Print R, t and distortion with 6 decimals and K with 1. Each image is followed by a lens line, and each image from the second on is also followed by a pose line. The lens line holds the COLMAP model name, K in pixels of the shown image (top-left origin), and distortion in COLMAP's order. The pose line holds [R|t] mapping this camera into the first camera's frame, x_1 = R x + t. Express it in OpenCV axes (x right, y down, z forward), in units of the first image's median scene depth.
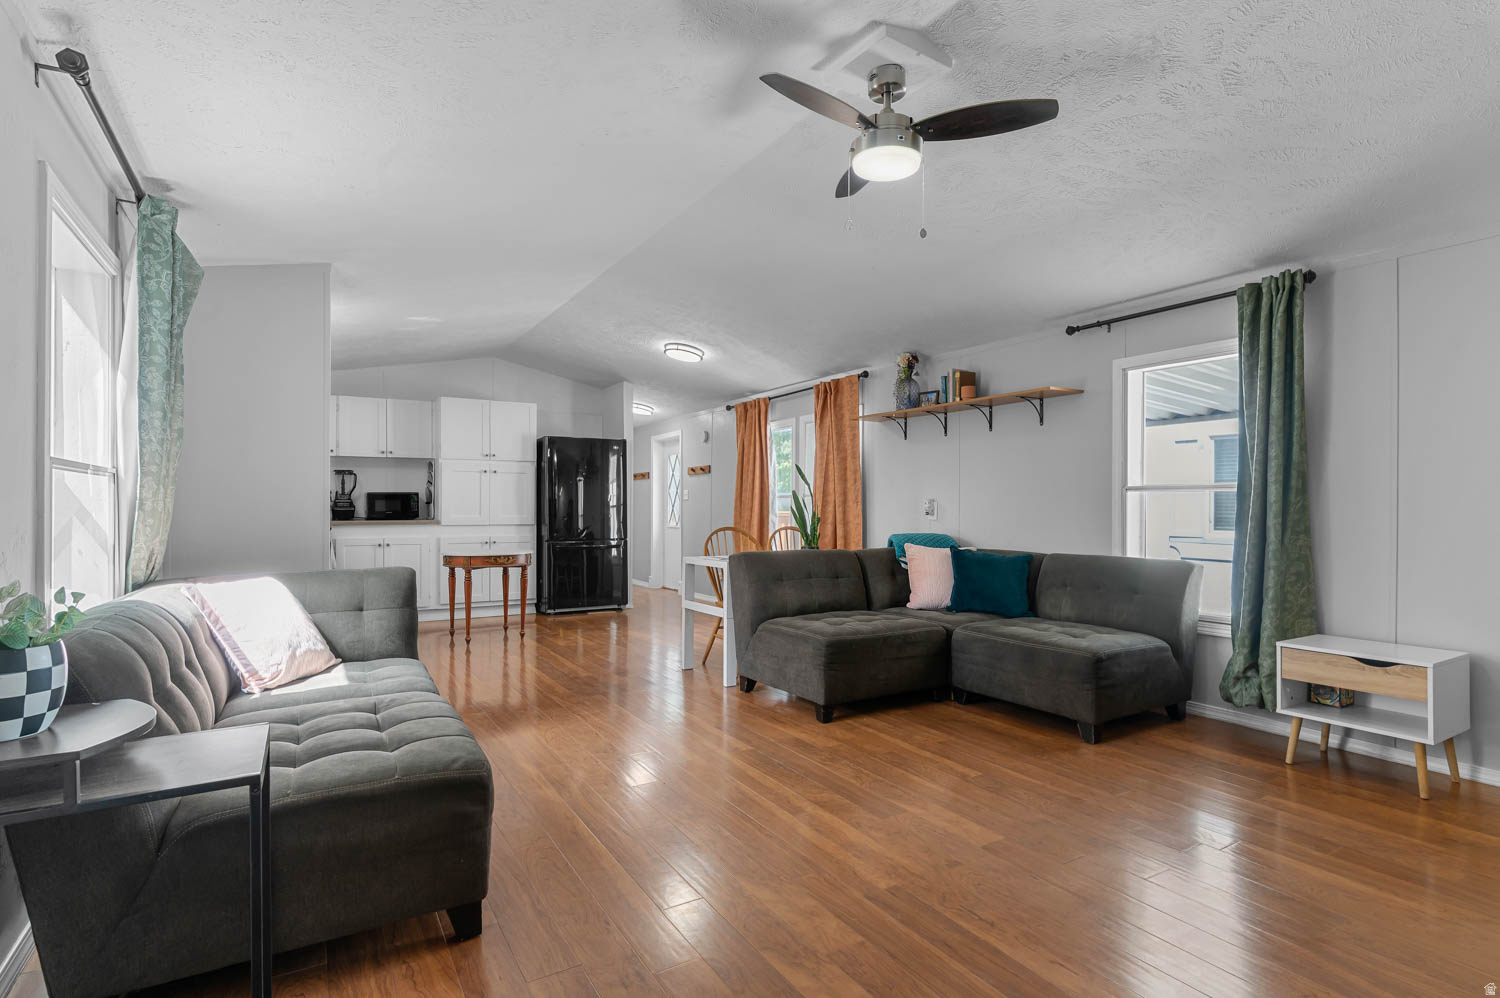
lens RADIAL K [[760.5, 0, 762.2], [0, 760.5, 503.8], [0, 0, 1]] dist [-0.006213, -0.000506]
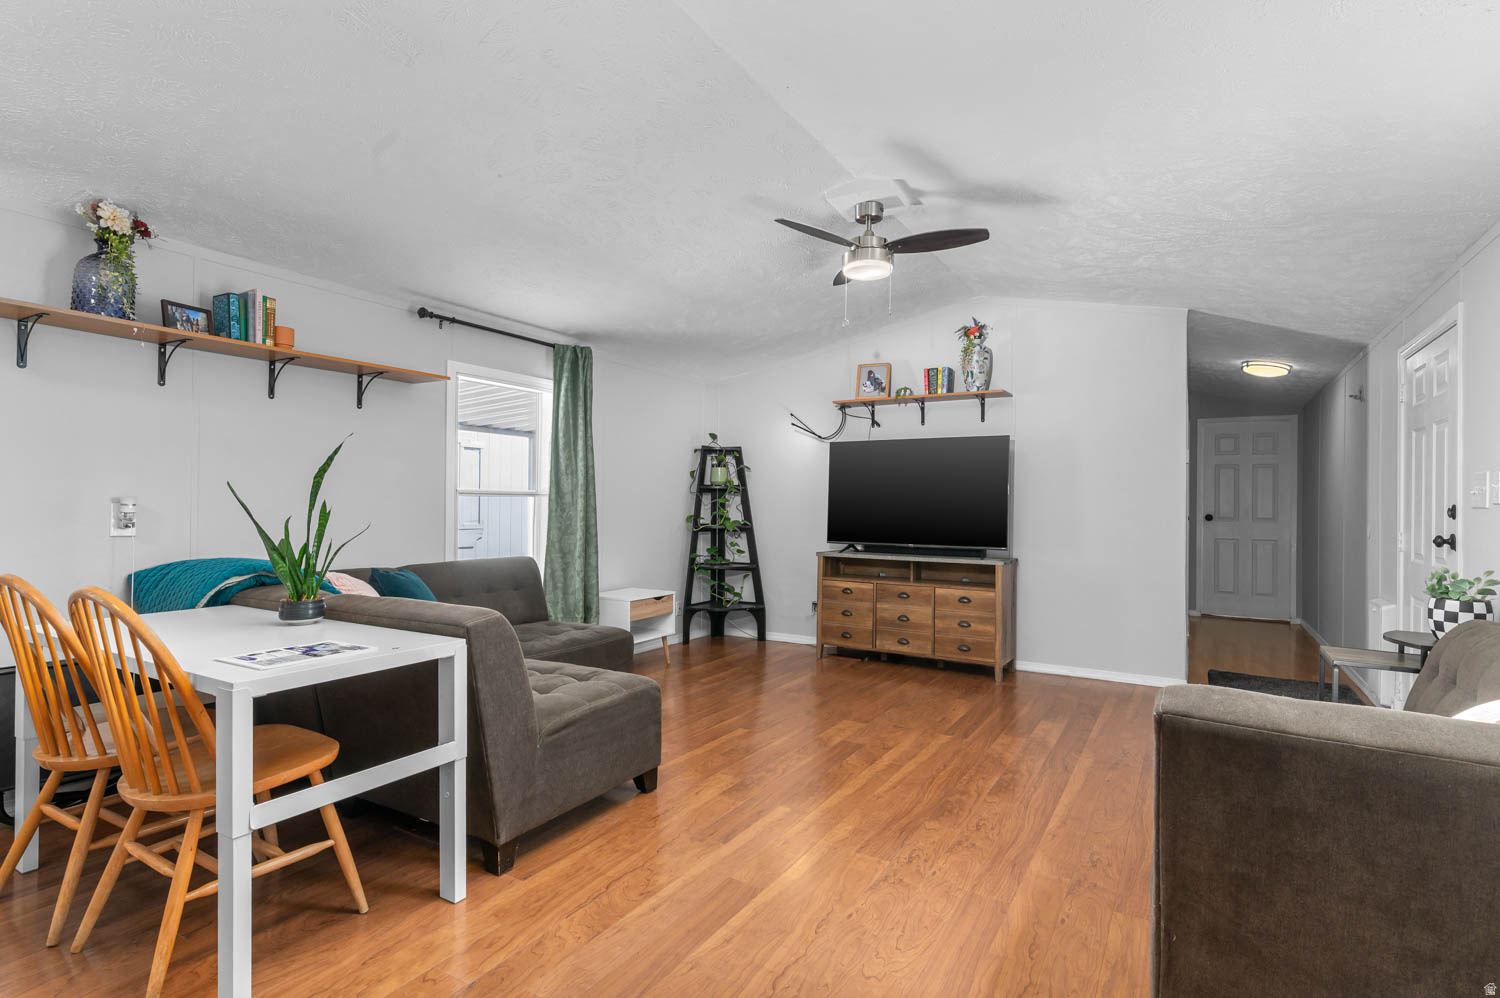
lens RADIAL K [[724.5, 0, 761.4], [0, 724.5, 504.1], [0, 0, 1]] dist [-0.000418, -0.000807]
pose [[-0.471392, -0.010548, 0.881861, -0.338609], [-0.018001, 0.999835, 0.002337, -0.008712], [-0.881740, -0.014773, -0.471504, 0.666483]]
